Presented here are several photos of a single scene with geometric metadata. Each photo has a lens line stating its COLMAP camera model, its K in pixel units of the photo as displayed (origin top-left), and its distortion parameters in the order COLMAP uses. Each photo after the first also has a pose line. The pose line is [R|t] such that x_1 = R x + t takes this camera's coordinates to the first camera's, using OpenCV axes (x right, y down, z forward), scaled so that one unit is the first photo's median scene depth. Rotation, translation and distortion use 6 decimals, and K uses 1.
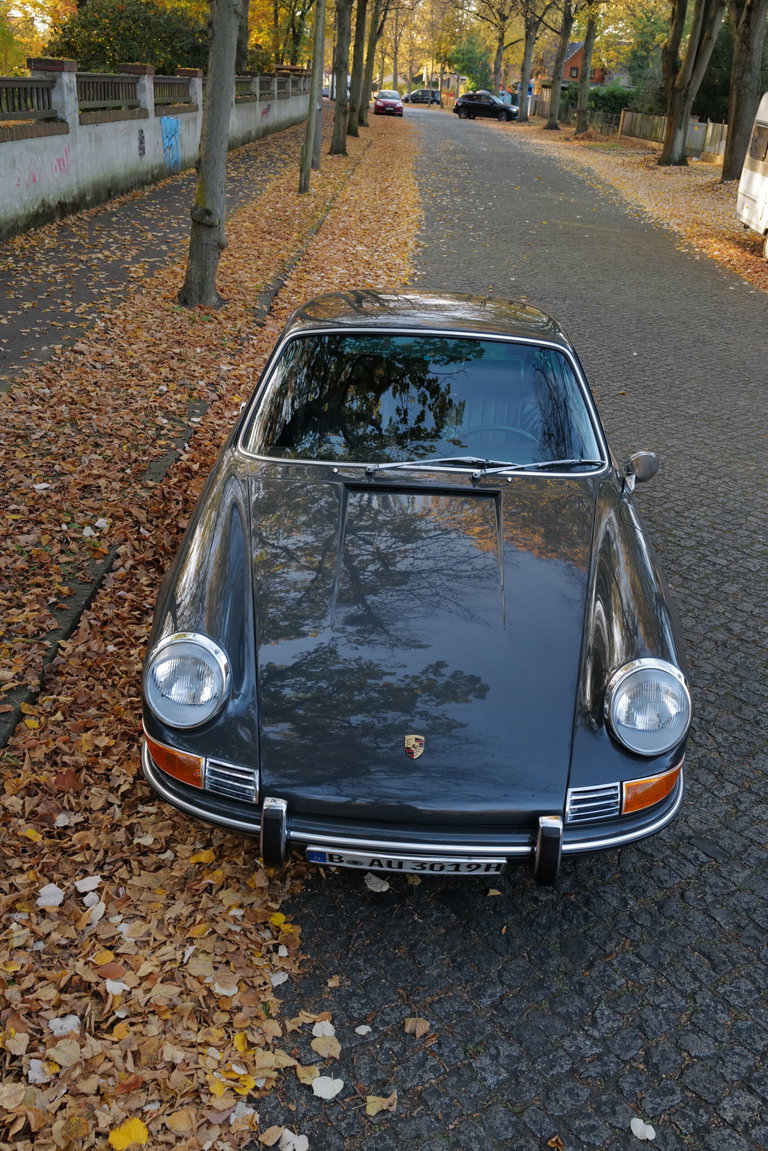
lens RADIAL K [[1075.3, 0, 385.3], [0, 1075.3, 575.9], [0, 0, 1]] dist [-0.007144, 0.000000]
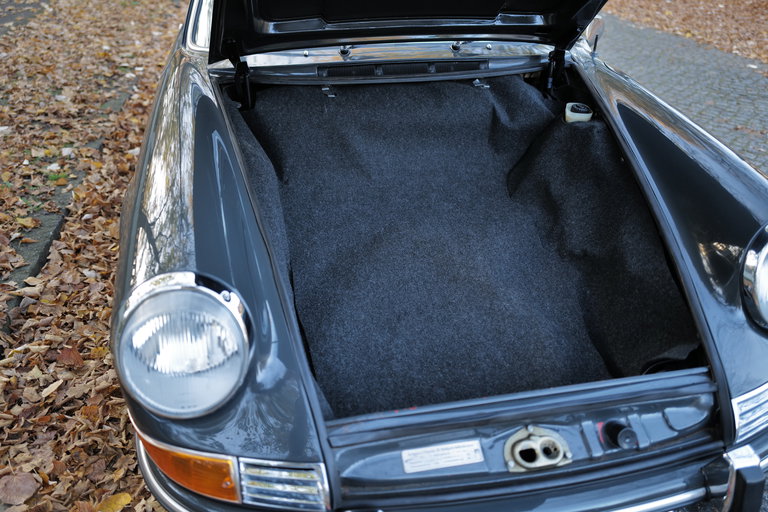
lens RADIAL K [[572.8, 0, 370.1], [0, 572.8, 255.5], [0, 0, 1]] dist [-0.003746, -0.002830]
pose [[0.975997, -0.147596, 0.160141, -0.091808], [0.125110, 0.981864, 0.142447, 0.007551], [-0.178261, -0.118992, 0.976762, 0.480443]]
